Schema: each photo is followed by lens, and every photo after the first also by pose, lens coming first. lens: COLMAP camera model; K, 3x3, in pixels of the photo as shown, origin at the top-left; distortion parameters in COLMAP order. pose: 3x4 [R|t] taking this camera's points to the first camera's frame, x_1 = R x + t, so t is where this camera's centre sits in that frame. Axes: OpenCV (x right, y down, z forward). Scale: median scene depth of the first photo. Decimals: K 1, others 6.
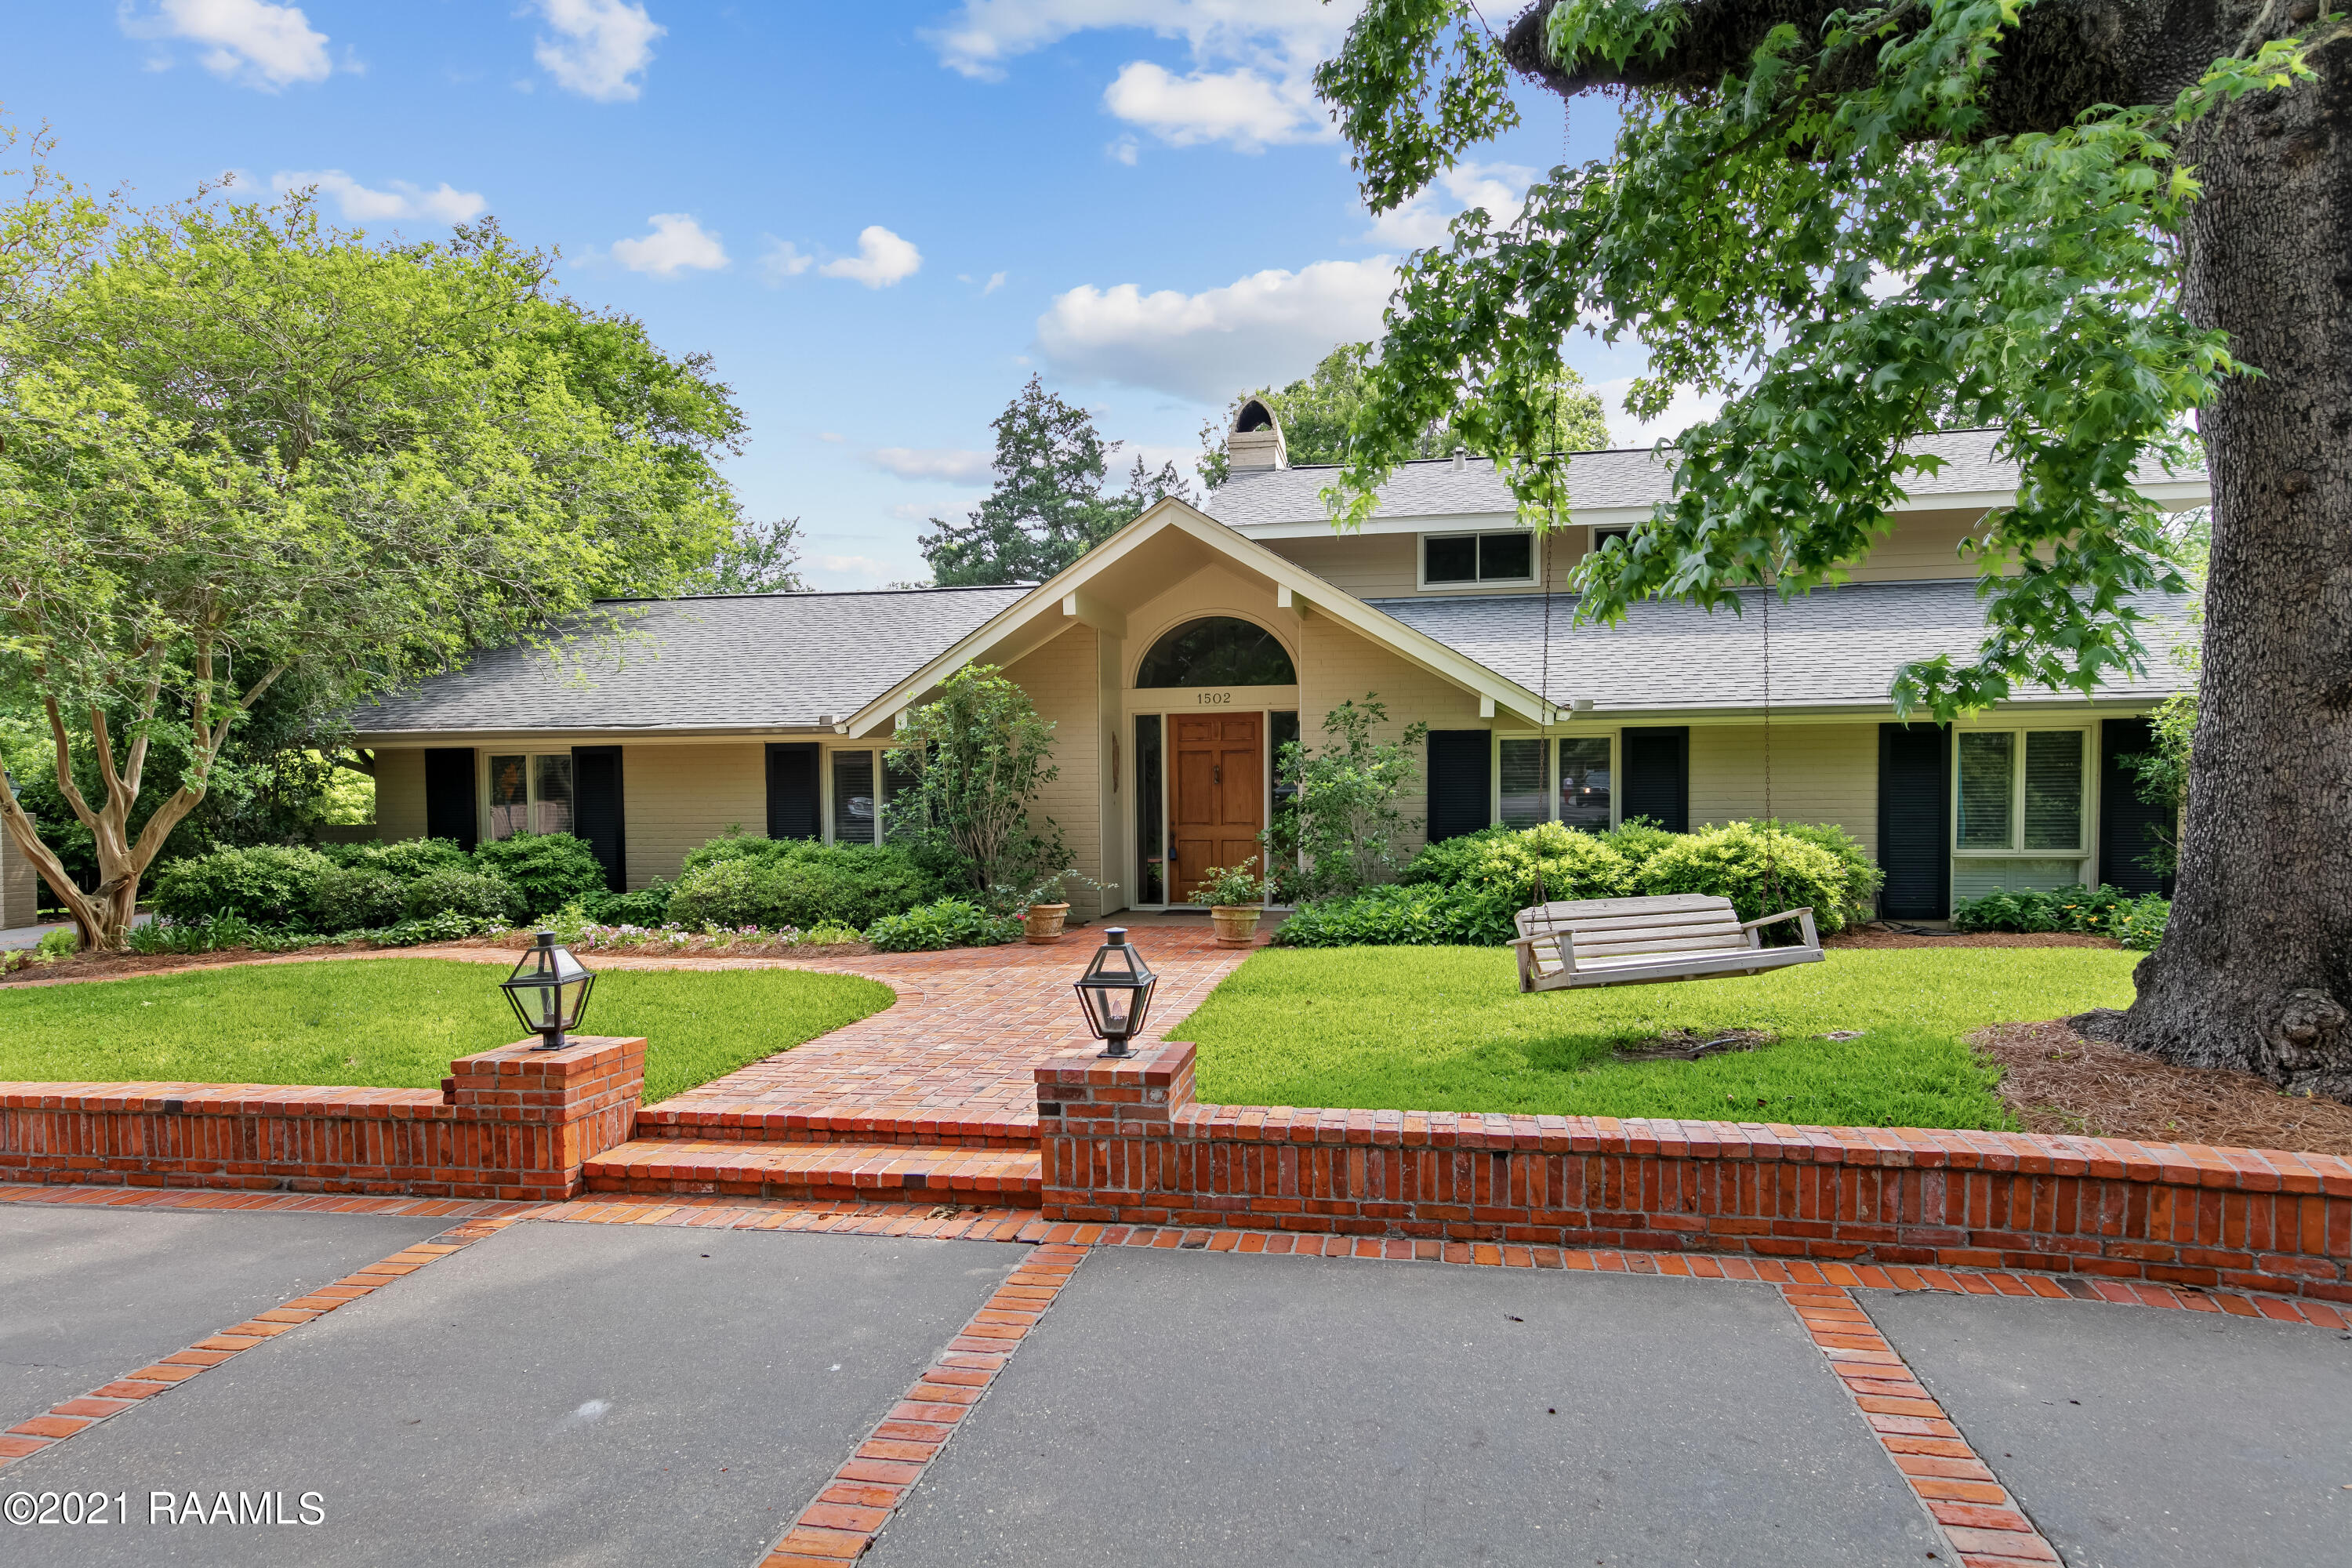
lens RADIAL K [[1250.0, 0, 1077.3], [0, 1250.0, 832.5], [0, 0, 1]] dist [0.013620, -0.002328]
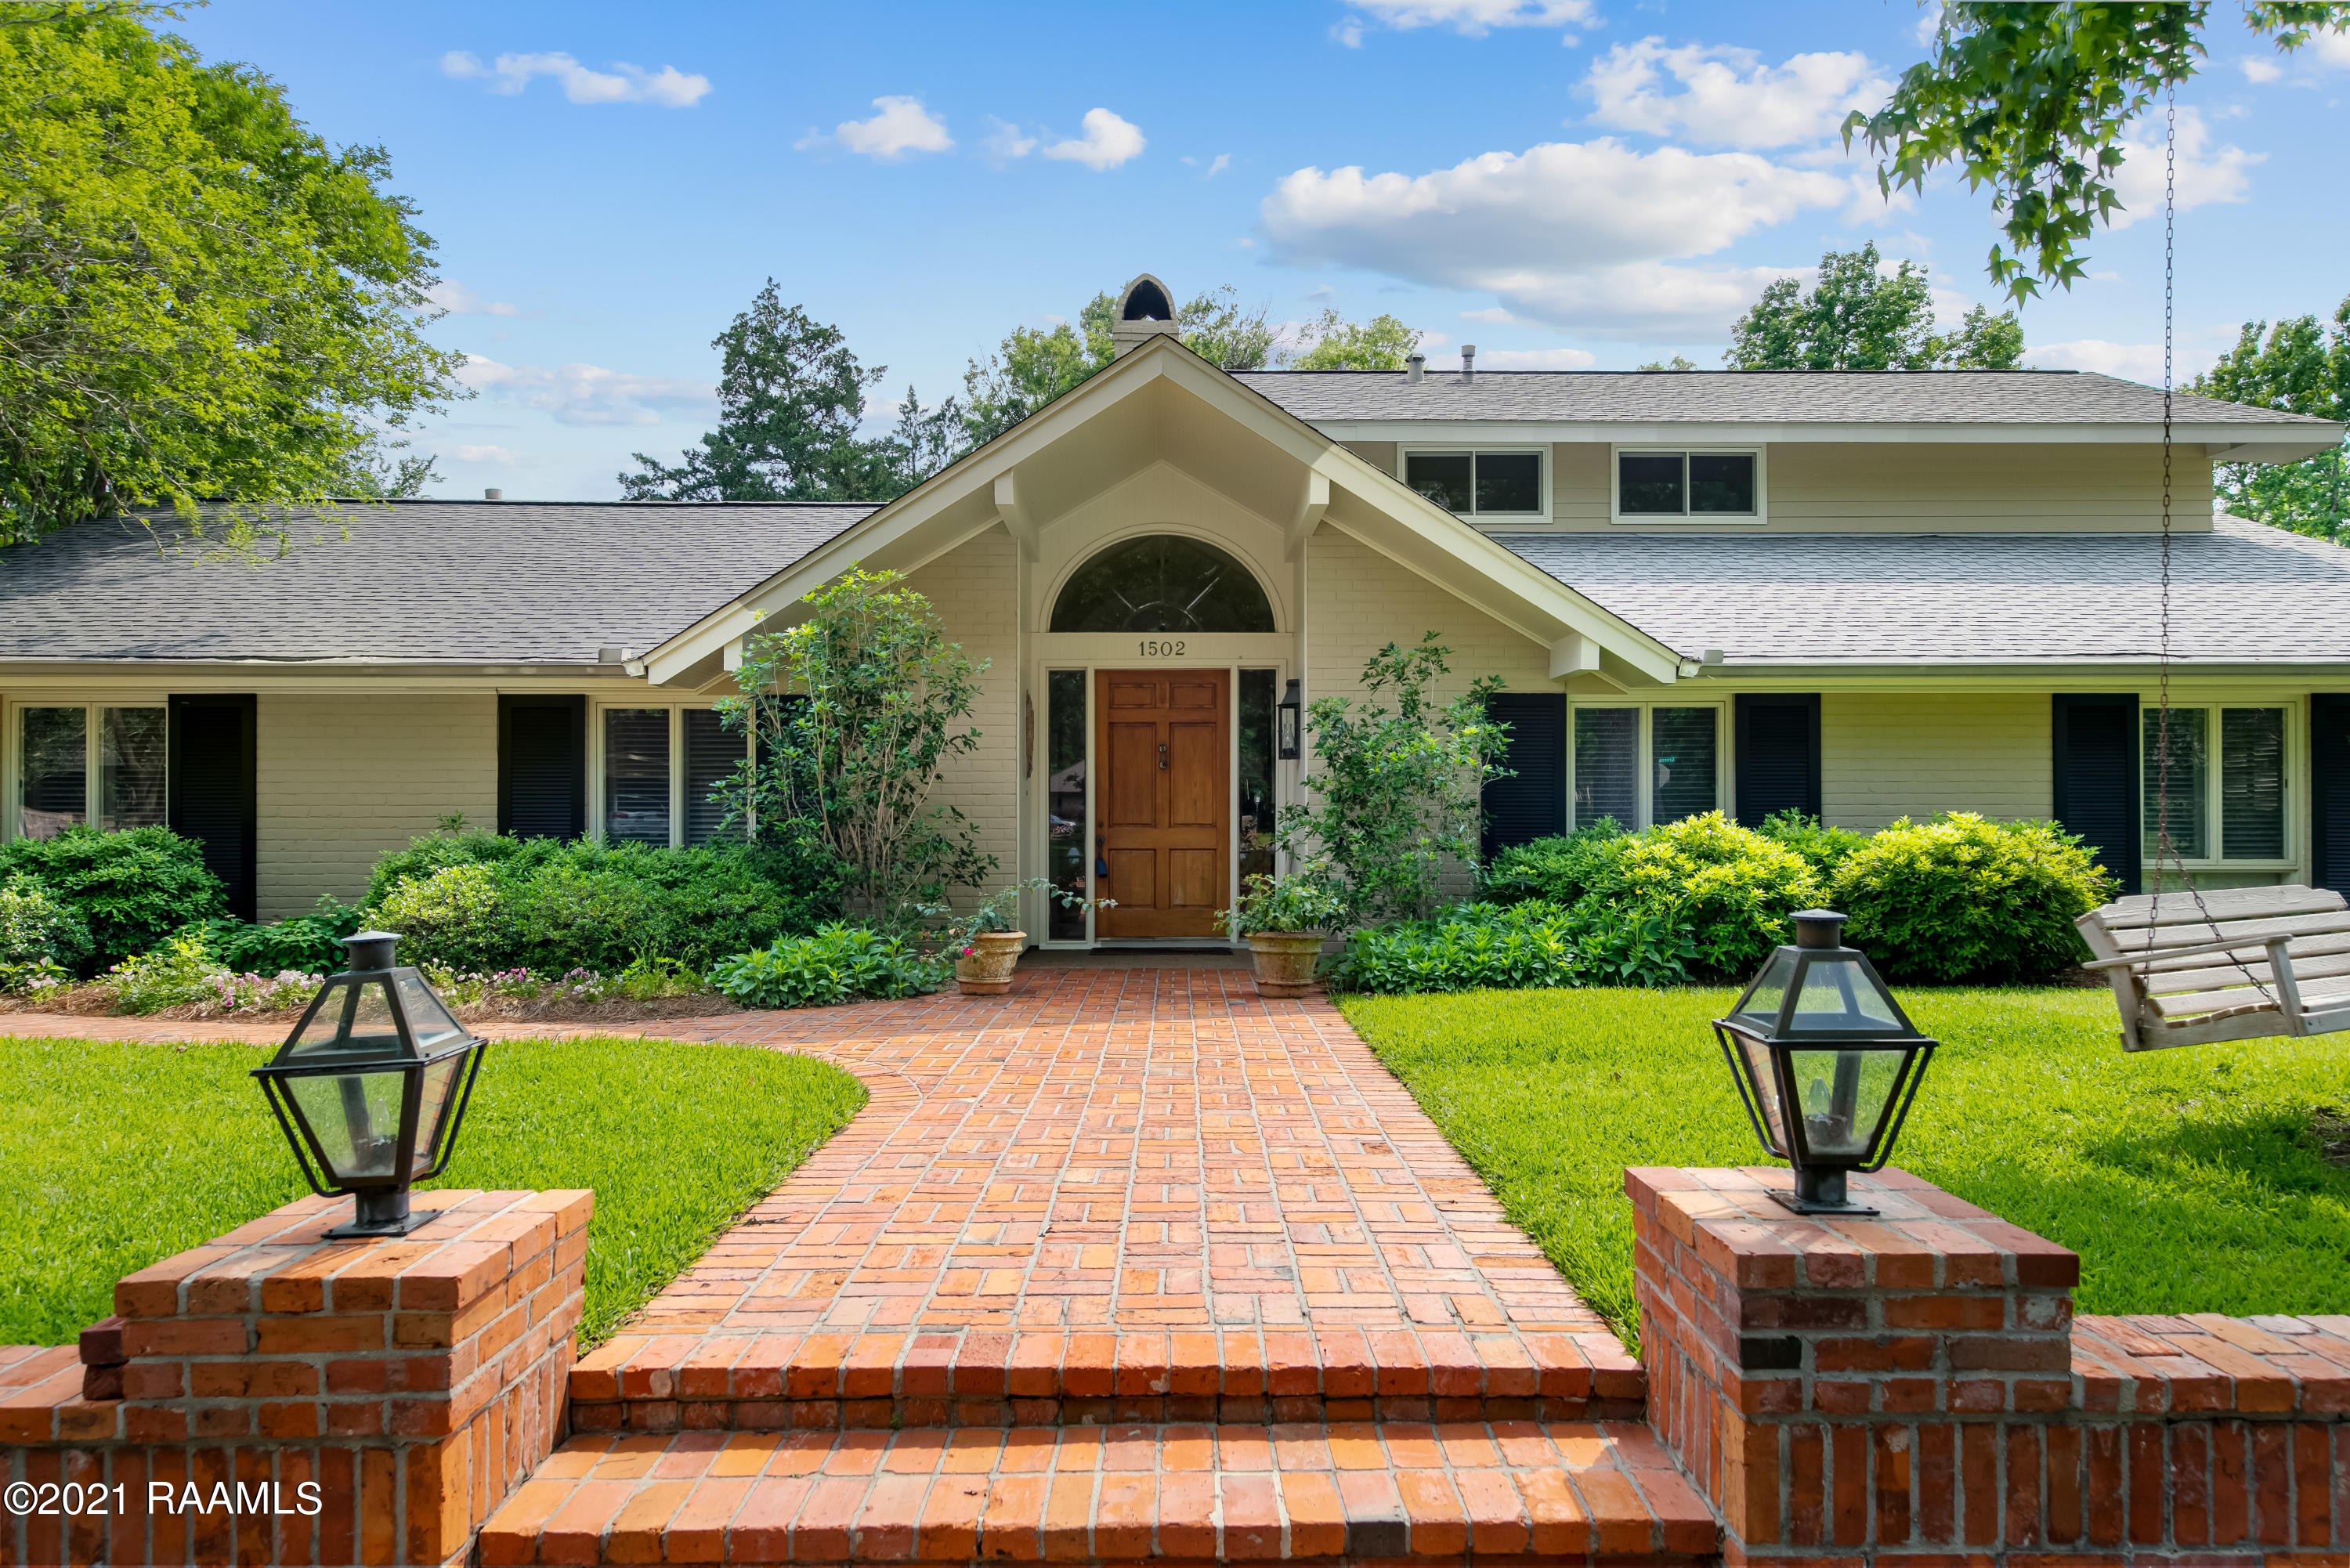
lens RADIAL K [[1493.8, 0, 1042.2], [0, 1493.8, 798.7], [0, 0, 1]] dist [0.008097, 0.005608]
pose [[0.982420, 0.013504, 0.186194, -0.142321], [-0.003871, 0.998640, -0.052001, 0.027946], [-0.186643, 0.050366, 0.981136, 0.229333]]
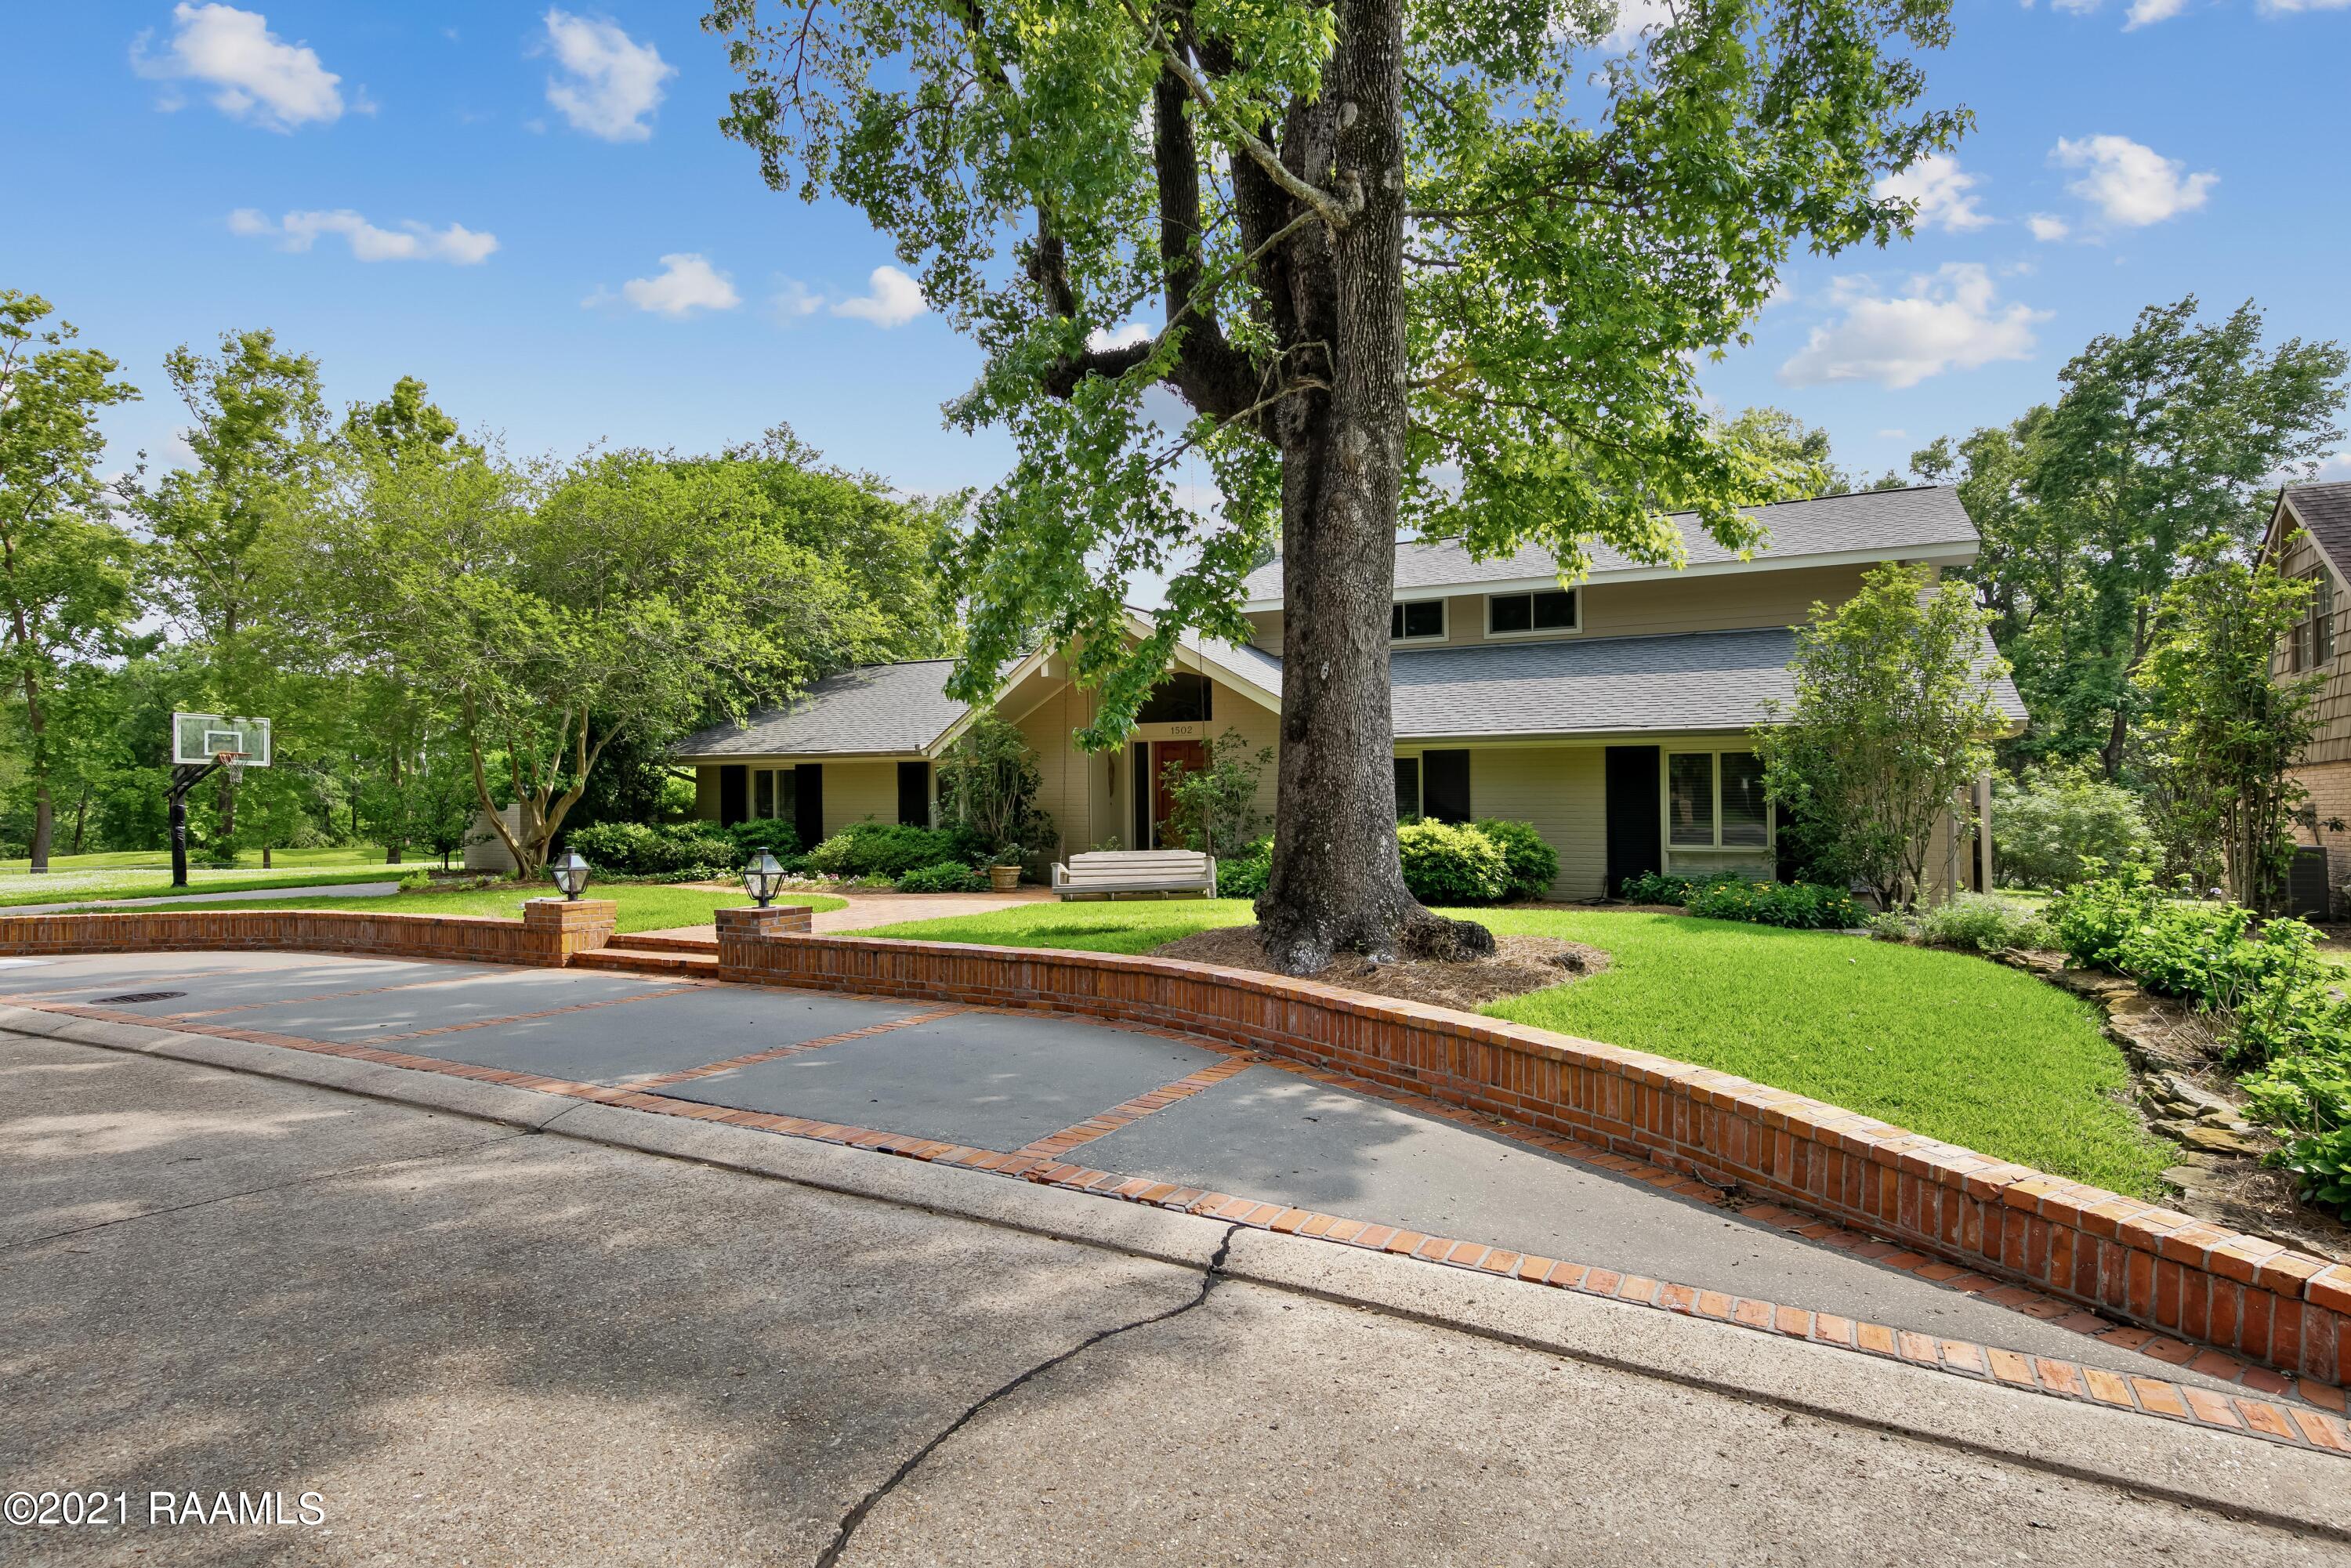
lens RADIAL K [[1112.7, 0, 1123.2], [0, 1112.7, 814.9], [0, 0, 1]] dist [0.000280, -0.000965]
pose [[0.958268, 0.014473, -0.285504, 0.494895], [-0.021879, 0.999501, -0.022768, 0.021646], [0.285032, 0.028064, 0.958107, -0.269813]]
